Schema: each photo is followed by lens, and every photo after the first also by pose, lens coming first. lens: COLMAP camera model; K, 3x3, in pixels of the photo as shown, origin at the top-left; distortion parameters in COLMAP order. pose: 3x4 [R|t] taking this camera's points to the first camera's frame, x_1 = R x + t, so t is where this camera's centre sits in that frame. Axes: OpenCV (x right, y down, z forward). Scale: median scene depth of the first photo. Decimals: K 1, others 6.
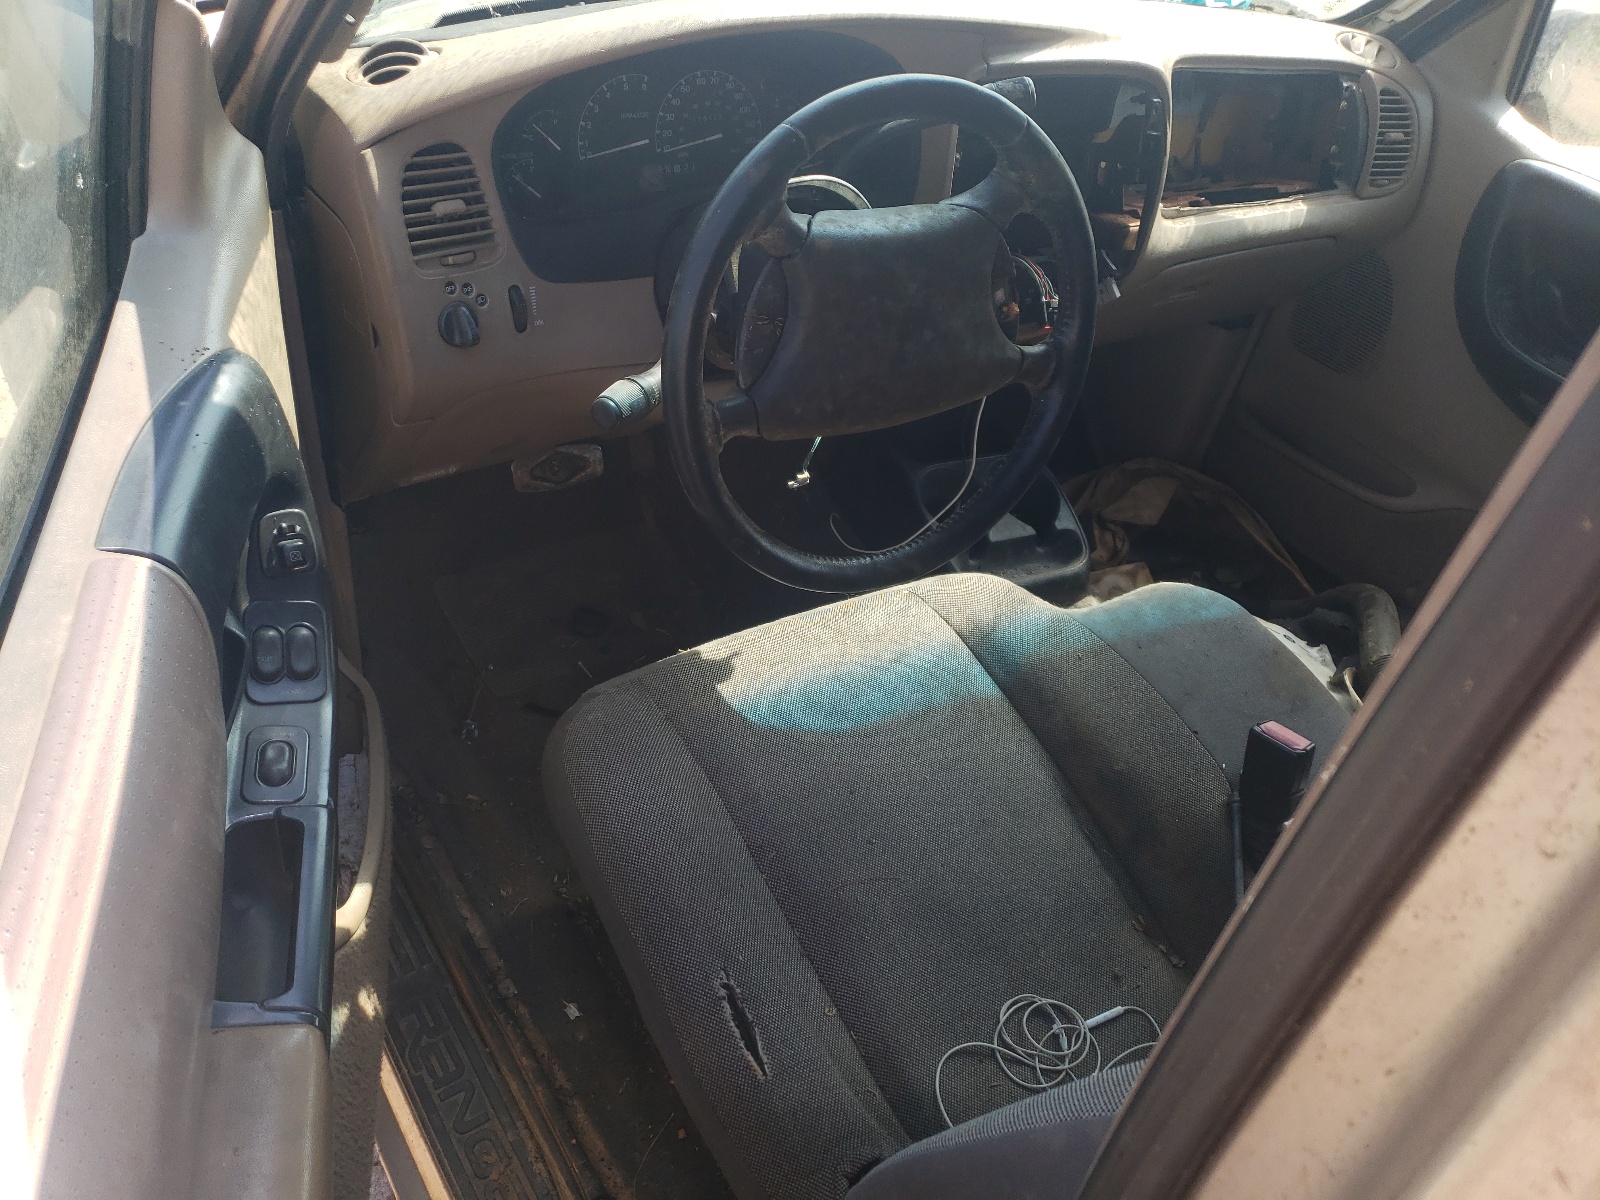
lens RADIAL K [[1233.7, 0, 800.0], [0, 1233.7, 600.0], [0, 0, 1]] dist [0.000689, 0.002341]
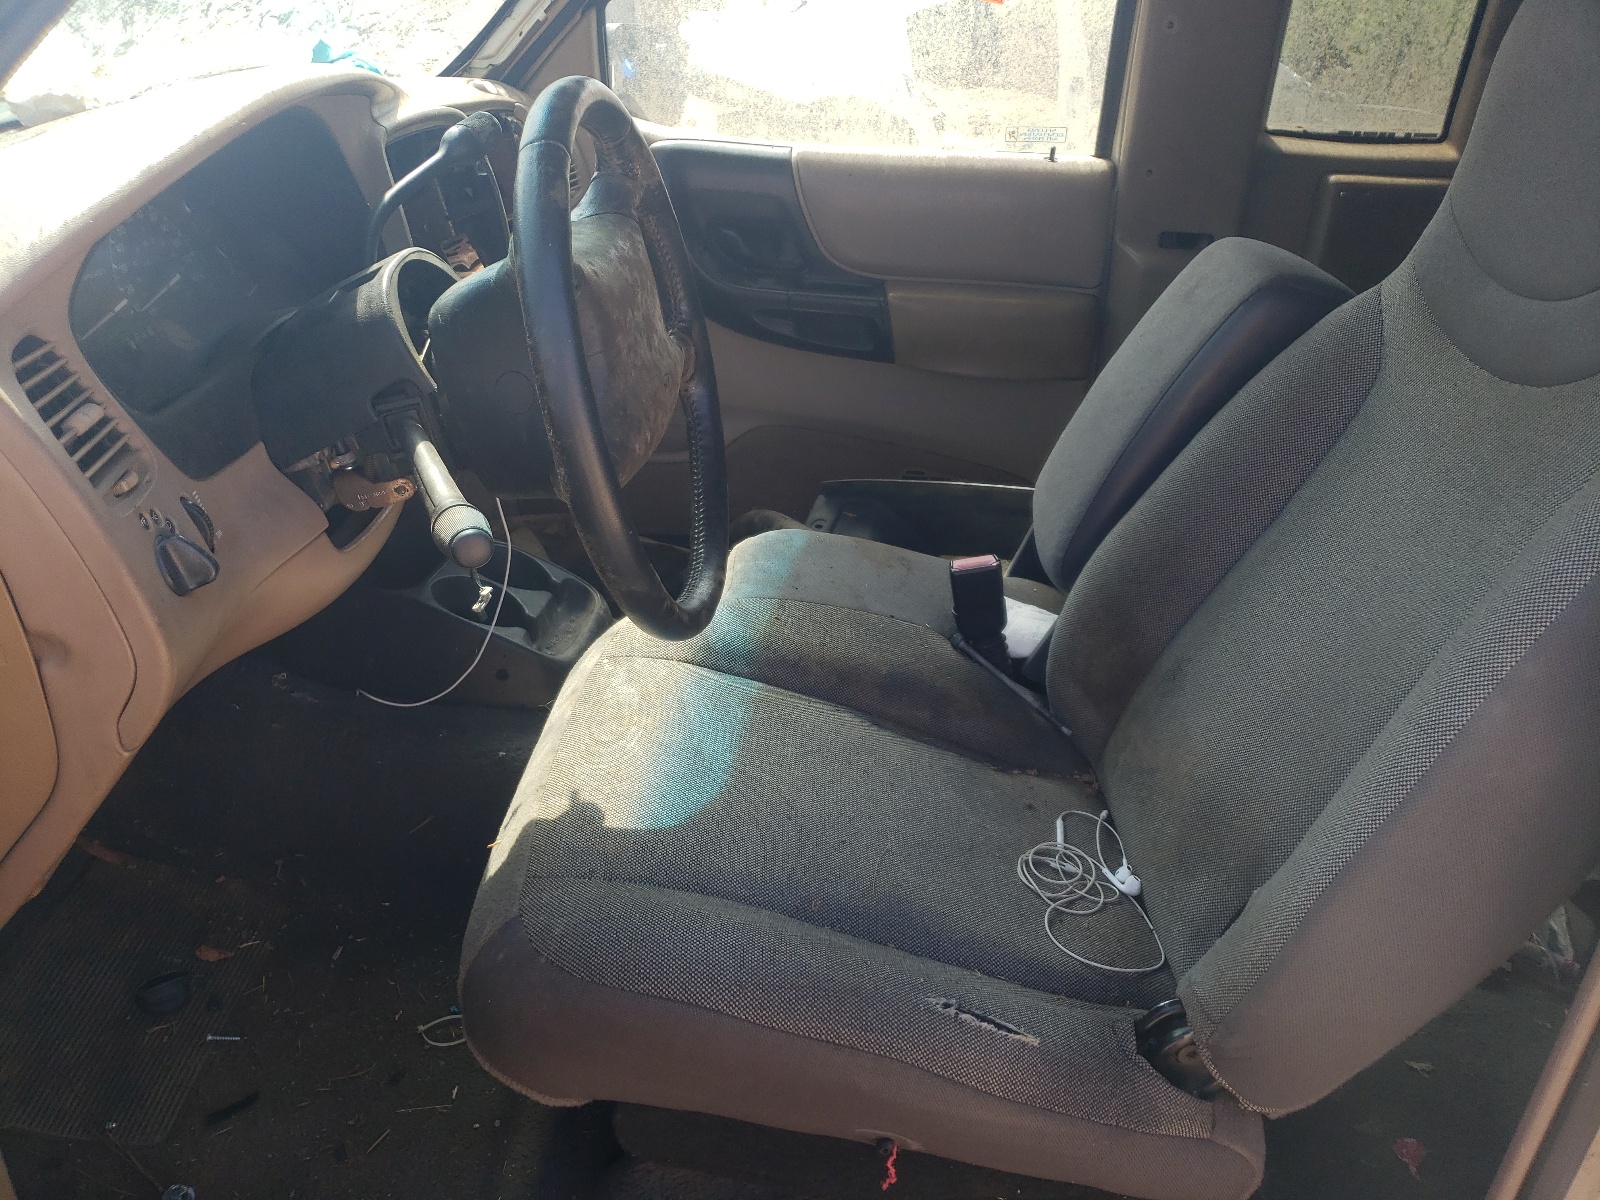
lens RADIAL K [[1233.7, 0, 800.0], [0, 1233.7, 600.0], [0, 0, 1]] dist [0.000689, 0.002341]
pose [[0.575711, -0.474601, 0.665816, -0.481934], [0.543597, 0.830445, 0.121918, -0.089100], [-0.610786, 0.291746, 0.736088, 0.249187]]
